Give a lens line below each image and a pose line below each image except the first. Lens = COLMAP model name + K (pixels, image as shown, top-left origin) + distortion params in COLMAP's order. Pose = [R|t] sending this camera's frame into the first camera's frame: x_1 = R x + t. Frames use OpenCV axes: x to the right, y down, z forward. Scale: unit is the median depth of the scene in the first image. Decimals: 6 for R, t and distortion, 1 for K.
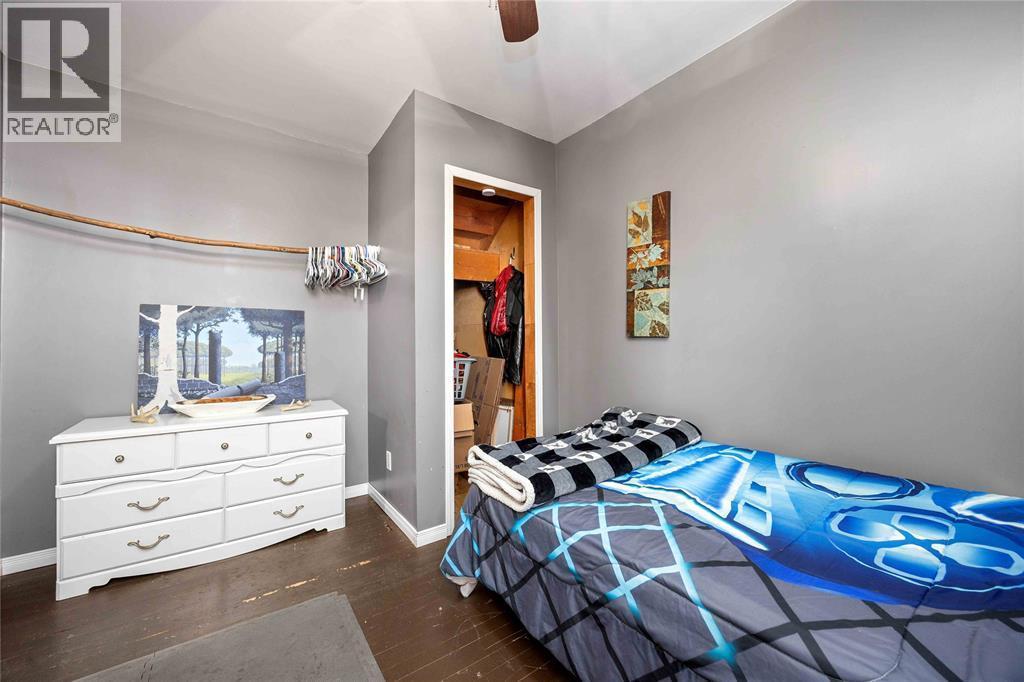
lens RADIAL K [[391.1, 0, 508.0], [0, 391.1, 337.9], [0, 0, 1]] dist [-0.001394, 0.000385]
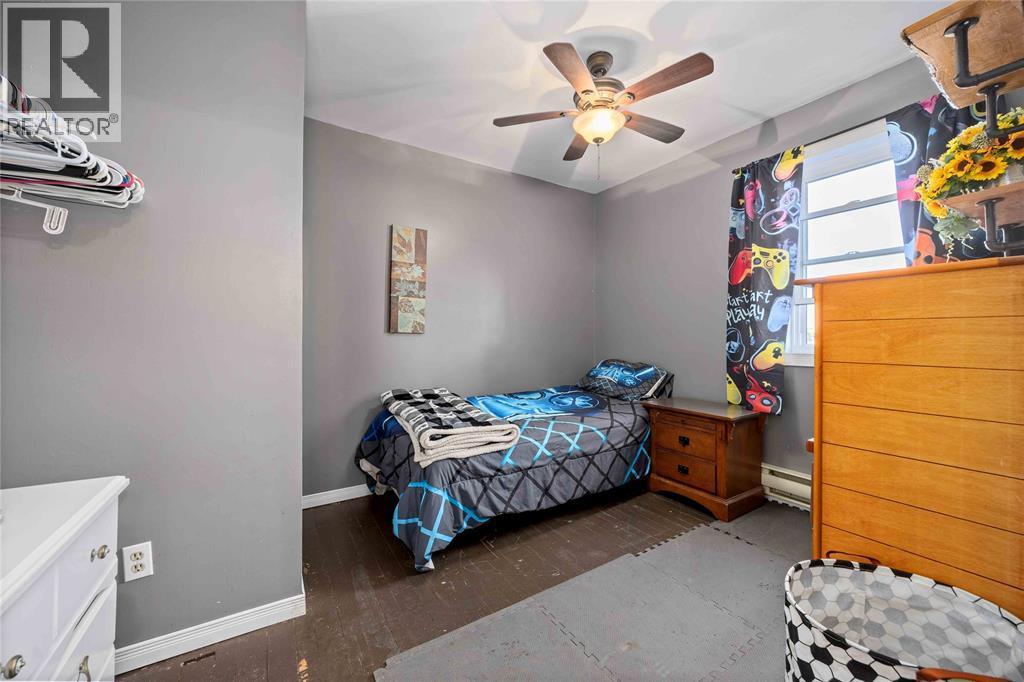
lens RADIAL K [[391.1, 0, 509.2], [0, 391.1, 340.0], [0, 0, 1]] dist [-0.001394, 0.000385]
pose [[0.082792, 0.002077, 0.996565, -1.278936], [-0.005700, 0.999982, -0.001611, 0.028764], [-0.996551, -0.005547, 0.082802, 0.765189]]
